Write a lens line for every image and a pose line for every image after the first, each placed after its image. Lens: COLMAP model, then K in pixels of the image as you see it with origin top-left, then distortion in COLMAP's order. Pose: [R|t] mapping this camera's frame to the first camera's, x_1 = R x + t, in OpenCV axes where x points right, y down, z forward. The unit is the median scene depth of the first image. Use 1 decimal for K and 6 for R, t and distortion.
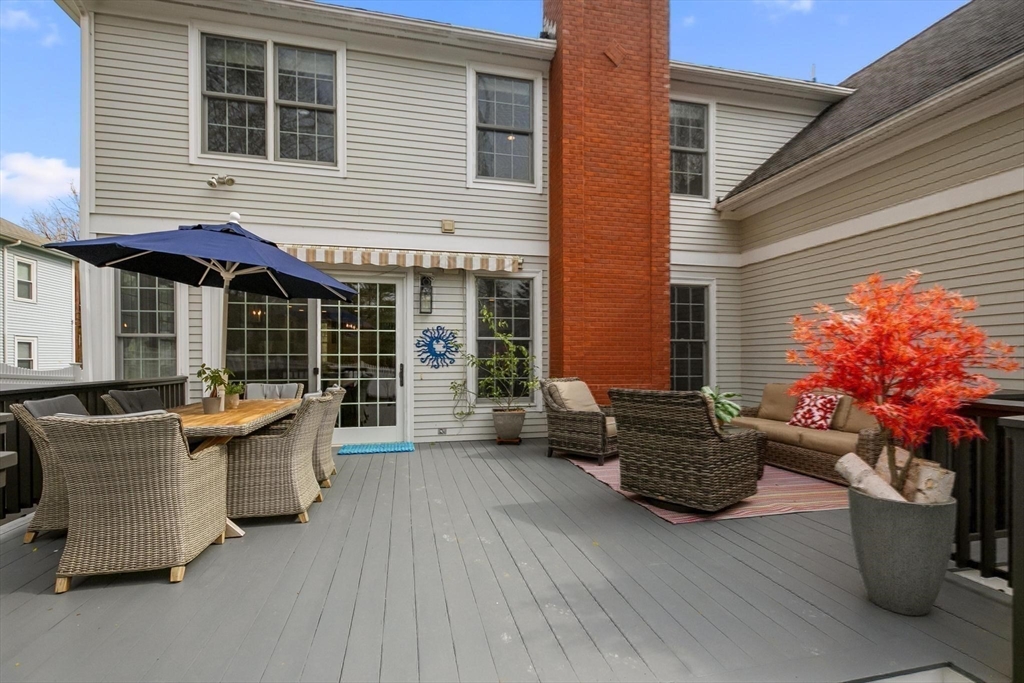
lens RADIAL K [[467.5, 0, 512.1], [0, 467.5, 351.2], [0, 0, 1]] dist [0.004091, -0.000045]
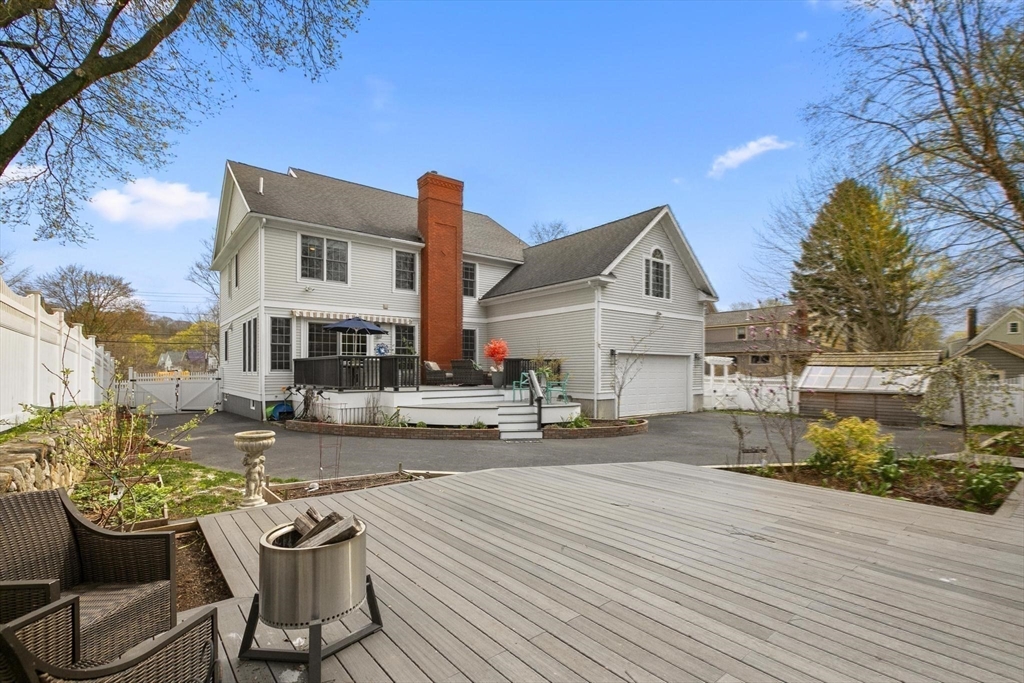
lens RADIAL K [[467.5, 0, 517.3], [0, 467.5, 363.9], [0, 0, 1]] dist [0.004091, -0.000045]
pose [[0.895480, 0.001216, 0.445101, -0.634075], [0.000466, 0.999993, -0.003669, 0.075266], [-0.445102, 0.003493, 0.895473, -1.701742]]
